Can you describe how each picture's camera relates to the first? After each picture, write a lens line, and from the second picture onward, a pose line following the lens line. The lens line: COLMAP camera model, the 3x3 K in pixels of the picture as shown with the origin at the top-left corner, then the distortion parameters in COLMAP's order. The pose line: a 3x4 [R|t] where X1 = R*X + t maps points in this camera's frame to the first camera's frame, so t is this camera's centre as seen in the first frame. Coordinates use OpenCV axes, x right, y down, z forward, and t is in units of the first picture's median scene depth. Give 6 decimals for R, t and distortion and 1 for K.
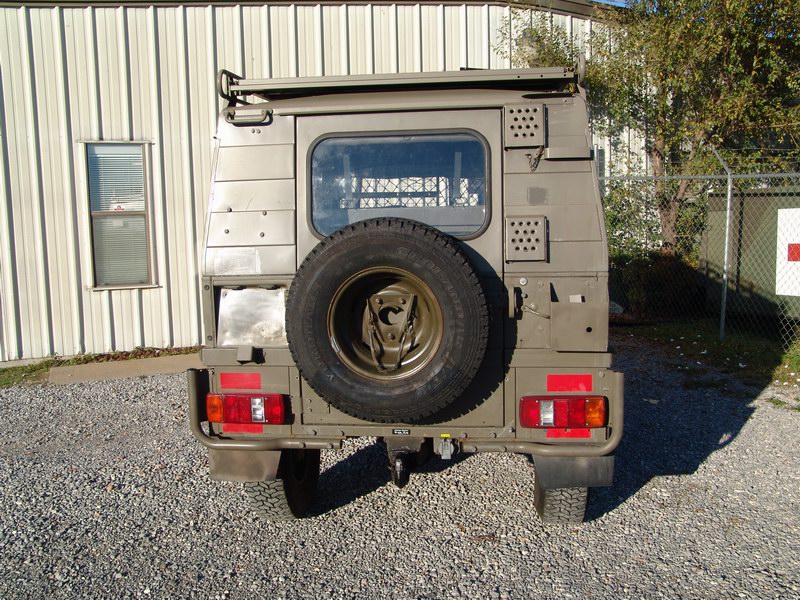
lens RADIAL K [[812.5, 0, 398.2], [0, 812.5, 297.7], [0, 0, 1]] dist [-0.059564, 0.000000]
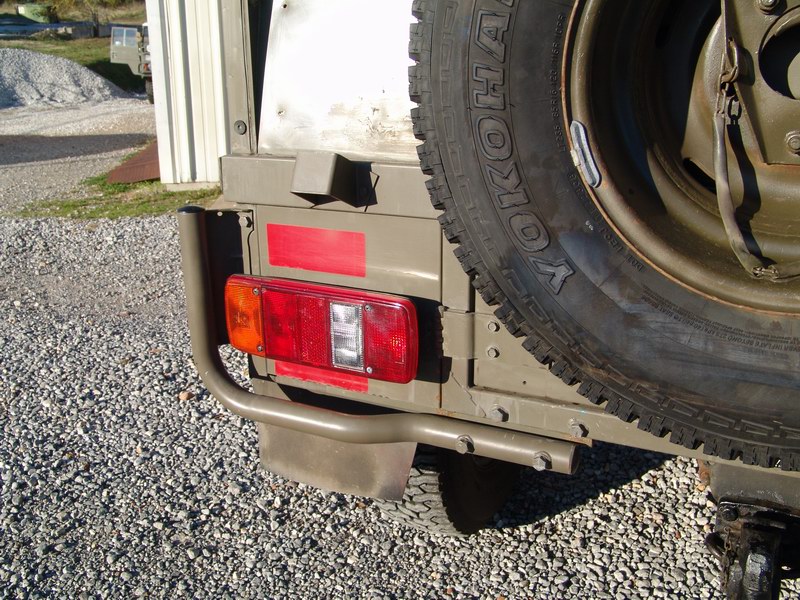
lens RADIAL K [[812.5, 0, 401.1], [0, 812.5, 305.1], [0, 0, 1]] dist [-0.059564, 0.000000]
pose [[0.951132, 0.110217, -0.288446, -0.048392], [-0.051533, 0.977686, 0.203654, 0.050158], [0.304455, -0.178837, 0.935588, 0.660566]]
